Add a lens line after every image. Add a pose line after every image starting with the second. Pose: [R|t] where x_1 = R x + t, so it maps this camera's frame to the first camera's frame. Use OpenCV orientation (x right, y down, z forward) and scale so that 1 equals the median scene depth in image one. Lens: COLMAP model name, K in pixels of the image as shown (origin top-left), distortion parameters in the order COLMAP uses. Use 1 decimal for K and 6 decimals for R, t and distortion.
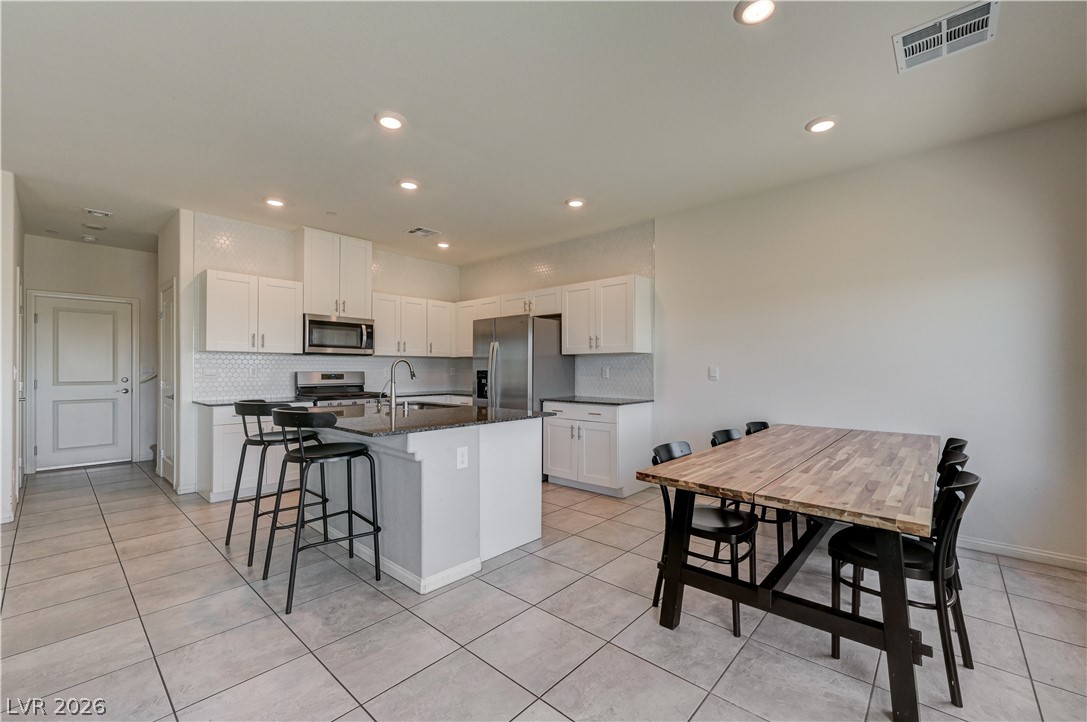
lens RADIAL K [[445.7, 0, 546.3], [0, 445.7, 367.1], [0, 0, 1]] dist [0.001271, 0.000070]
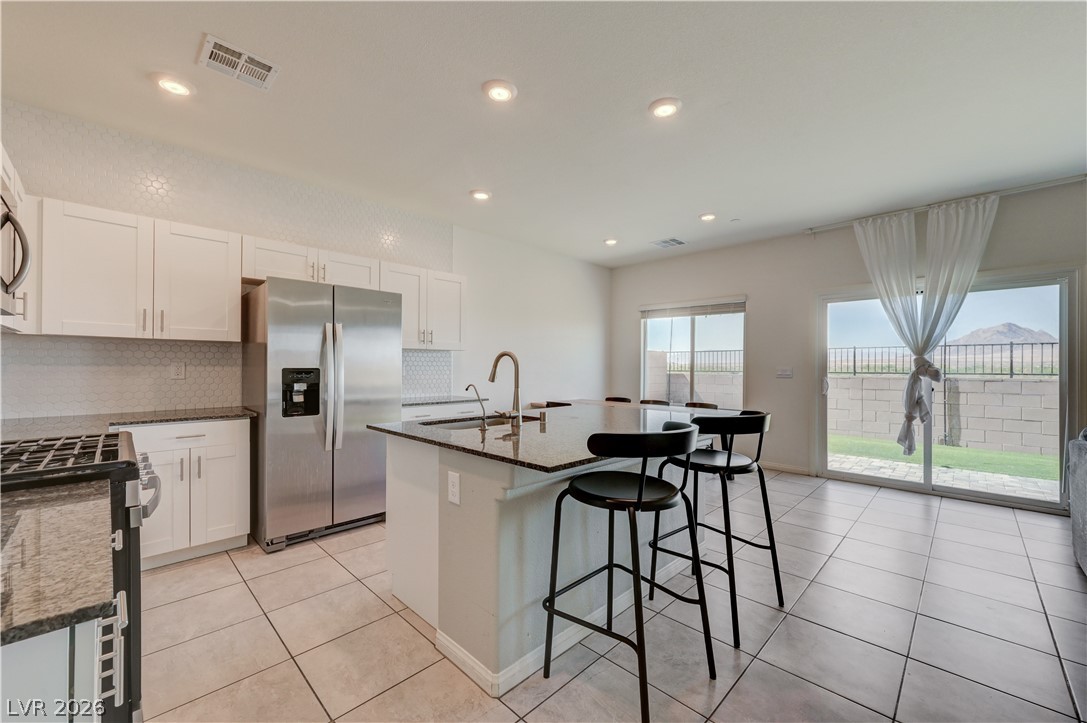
lens RADIAL K [[428.9, 0, 543.5], [0, 428.9, 366.6], [0, 0, 1]] dist [0.000732, 0.000123]
pose [[0.052672, 0.000507, 0.998612, -0.753549], [-0.009233, 0.999957, -0.000020, 0.002570], [-0.998569, -0.009219, 0.052674, 0.715035]]
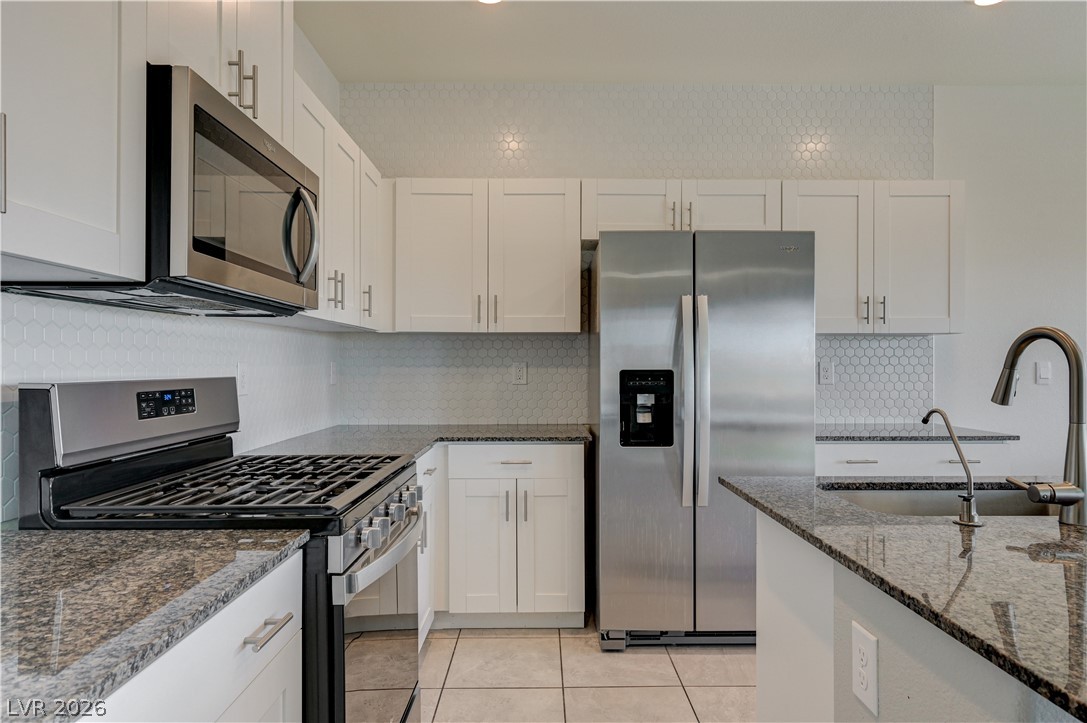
lens RADIAL K [[659.1, 0, 545.8], [0, 659.1, 364.9], [0, 0, 1]] dist [0.001522, -0.000428]
pose [[0.738900, -0.000193, 0.673815, -0.625479], [-0.002206, 0.999994, 0.002706, 0.002038], [-0.673812, -0.003486, 0.738895, 0.715801]]
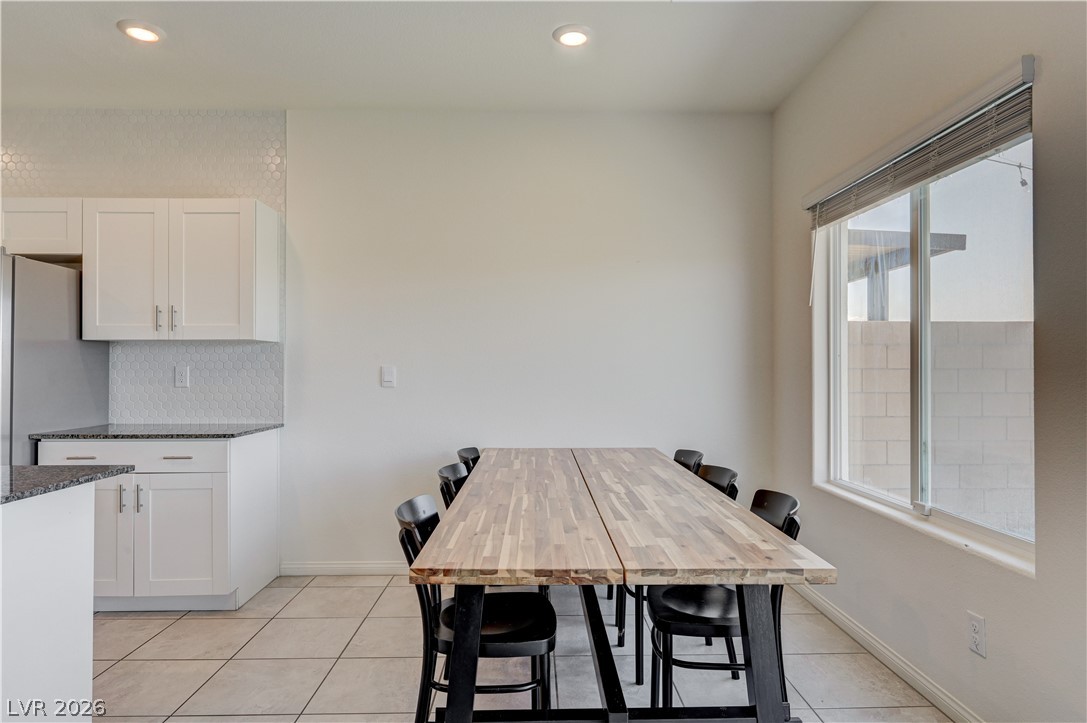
lens RADIAL K [[659.1, 0, 545.8], [0, 659.1, 364.9], [0, 0, 1]] dist [0.001522, -0.000428]
pose [[0.734148, 0.003975, 0.678977, -0.086950], [-0.001691, 0.999990, -0.004027, 0.000869], [-0.678987, 0.001808, 0.734148, 0.143143]]
